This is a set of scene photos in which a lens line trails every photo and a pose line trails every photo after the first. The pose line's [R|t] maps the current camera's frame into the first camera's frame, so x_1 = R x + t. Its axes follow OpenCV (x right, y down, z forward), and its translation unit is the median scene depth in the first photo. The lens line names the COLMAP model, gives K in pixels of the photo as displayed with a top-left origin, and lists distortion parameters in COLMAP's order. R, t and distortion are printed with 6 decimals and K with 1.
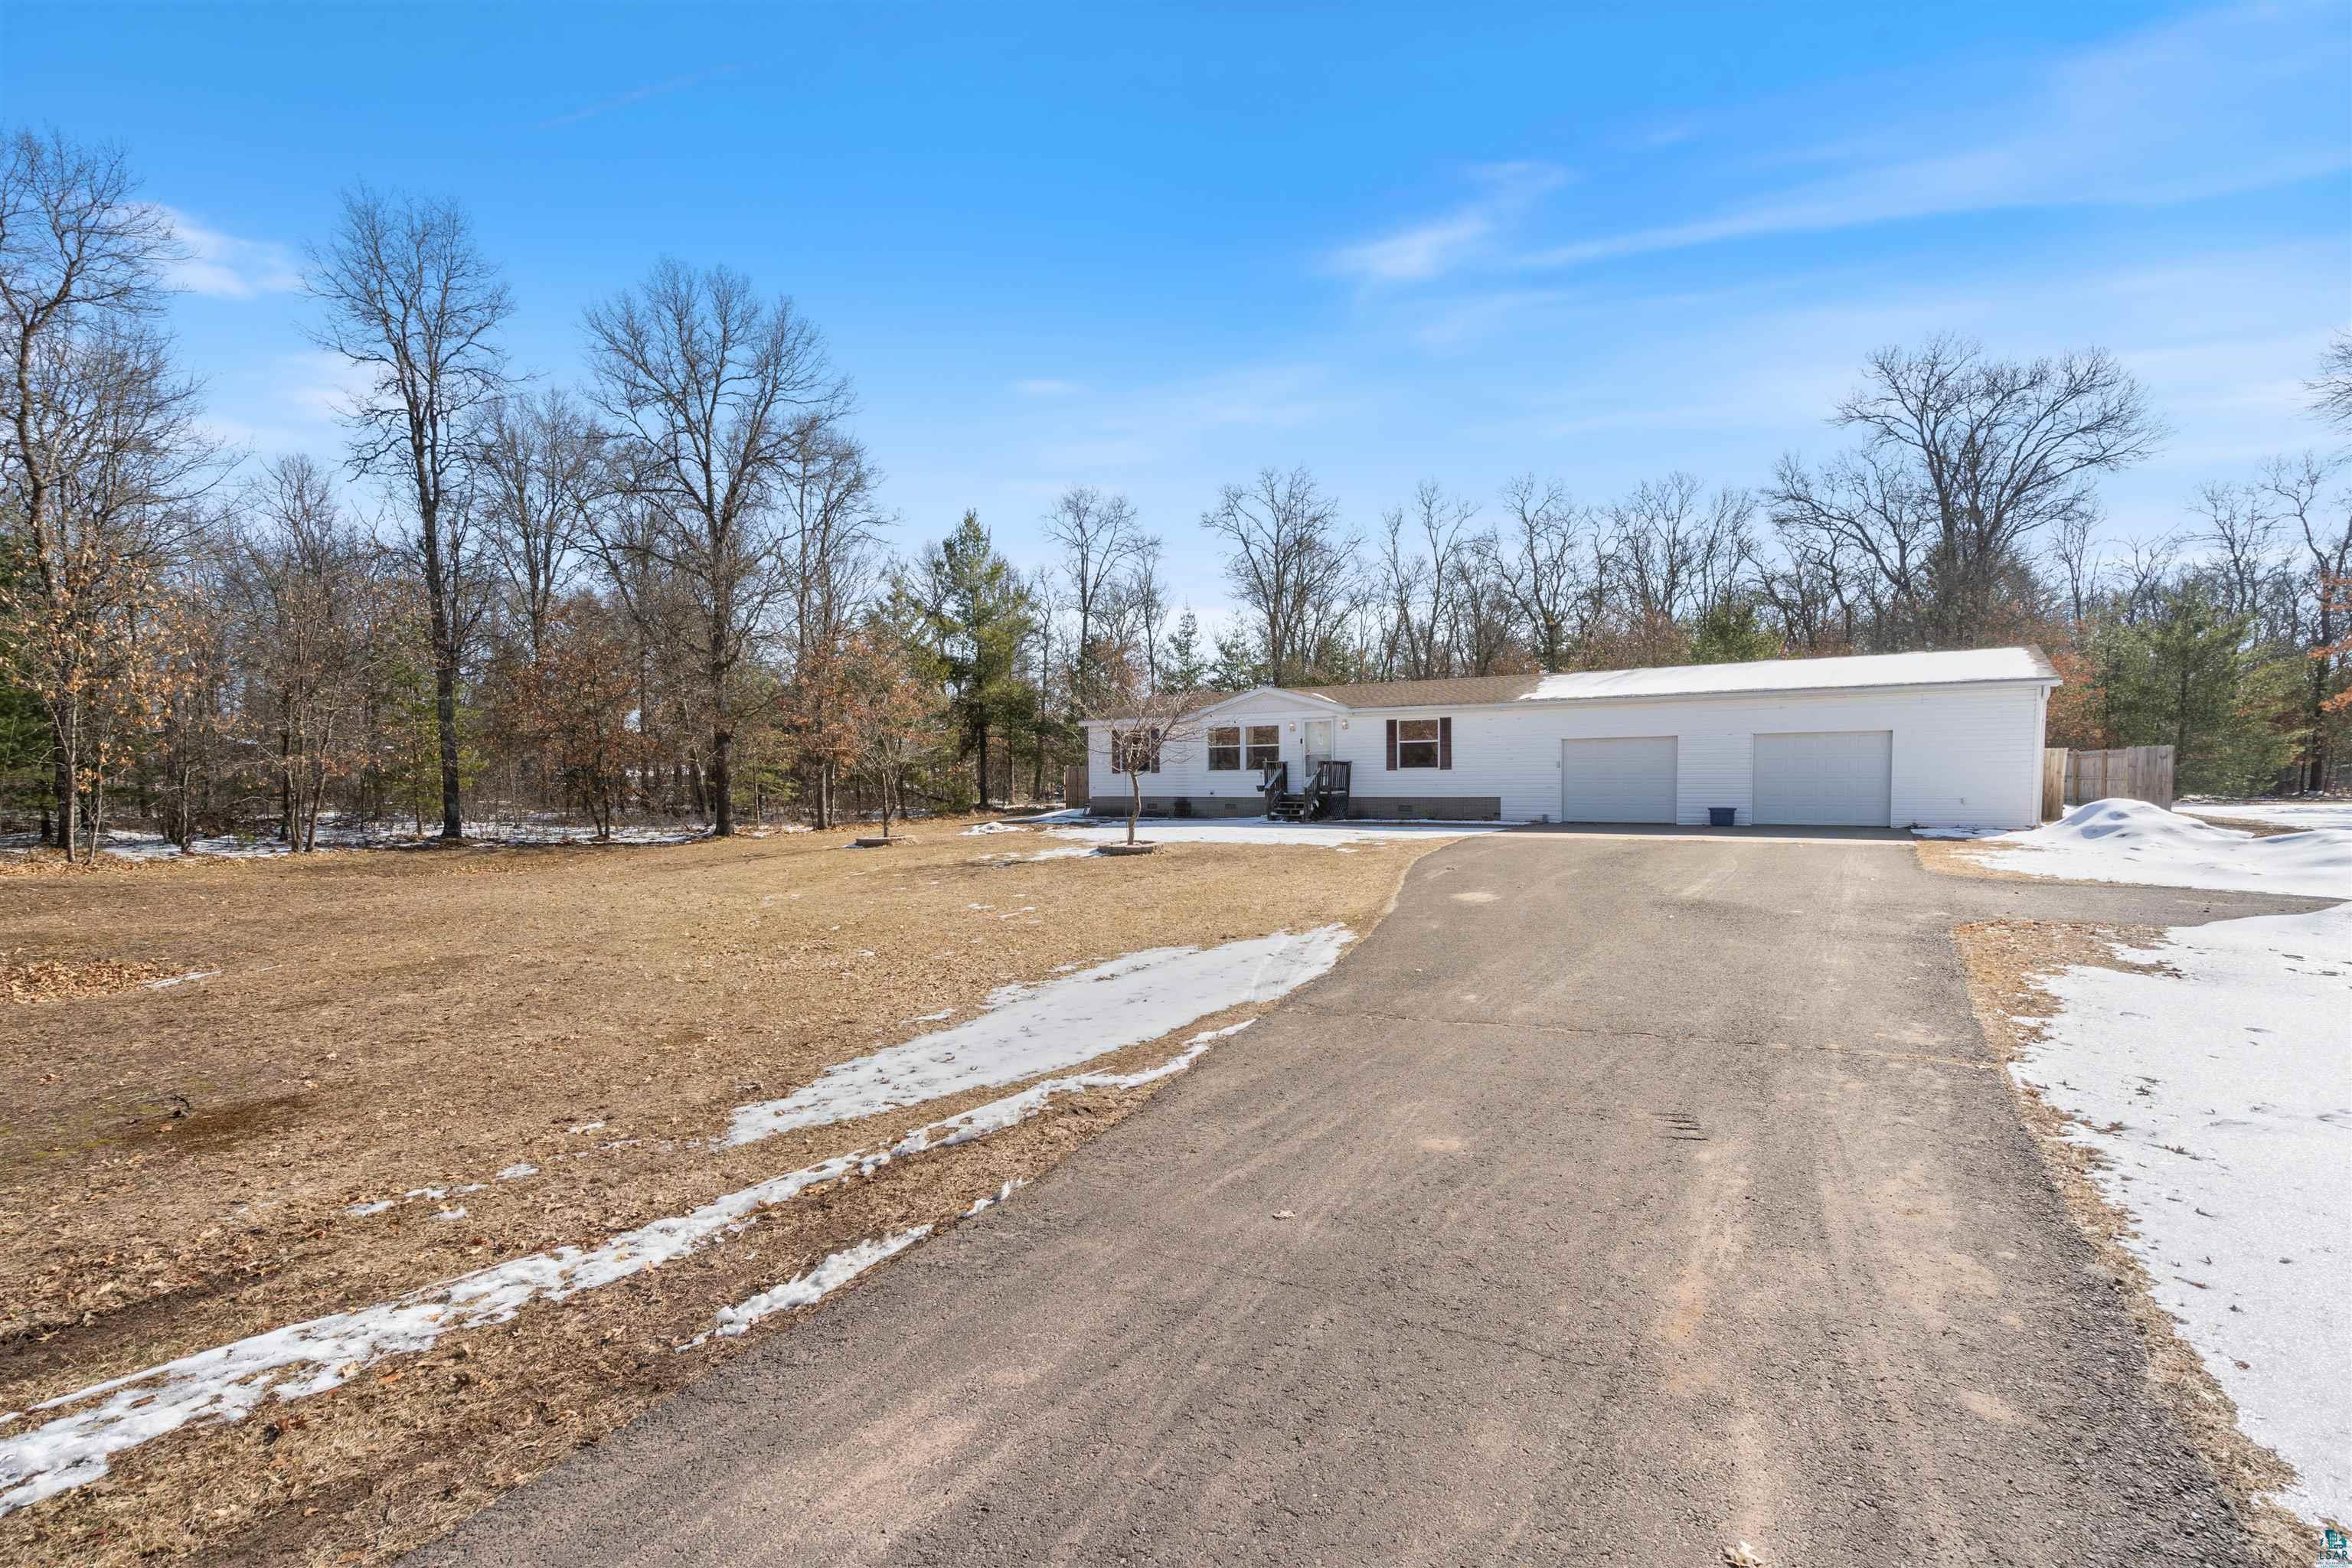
lens RADIAL K [[1078.8, 0, 1176.0], [0, 1078.8, 784.0], [0, 0, 1]] dist [-0.001292, -0.000309]
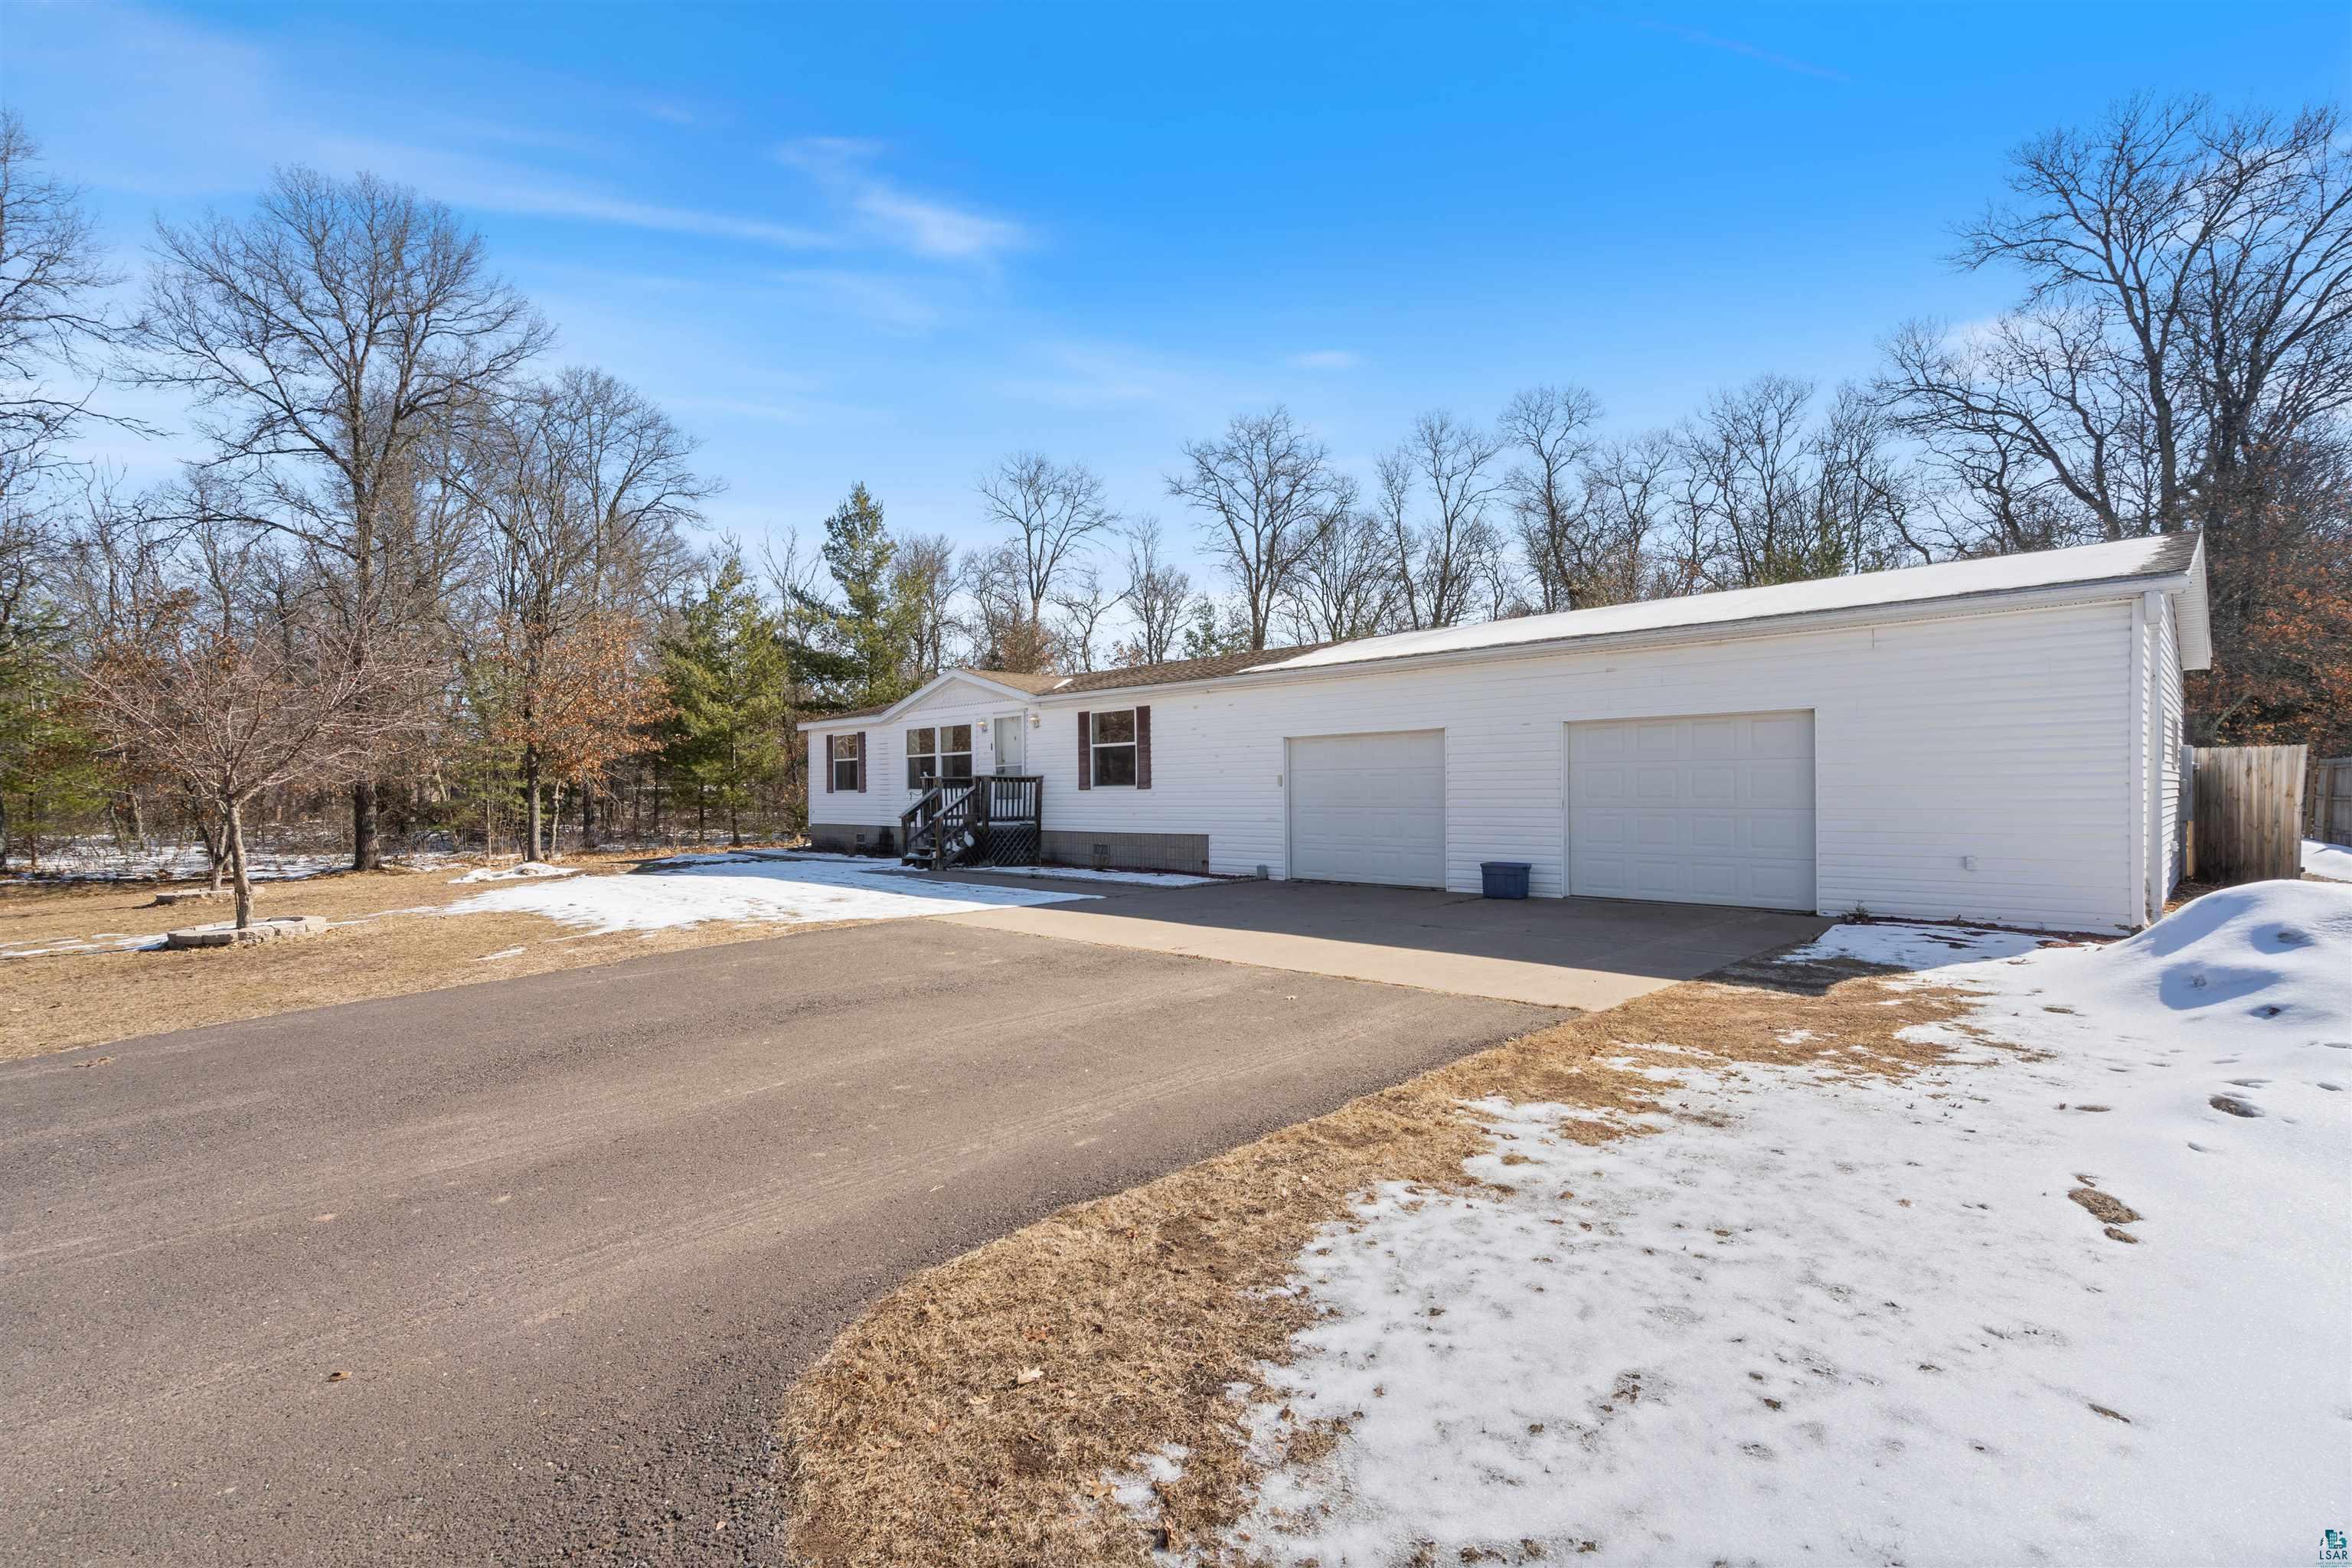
lens RADIAL K [[1080.9, 0, 1169.3], [0, 1080.9, 759.0], [0, 0, 1]] dist [-0.000934, -0.000427]
pose [[0.979872, -0.007566, -0.199485, 0.355856], [0.000674, 0.999401, -0.034596, -0.008420], [0.199628, 0.033765, 0.979290, 0.355052]]
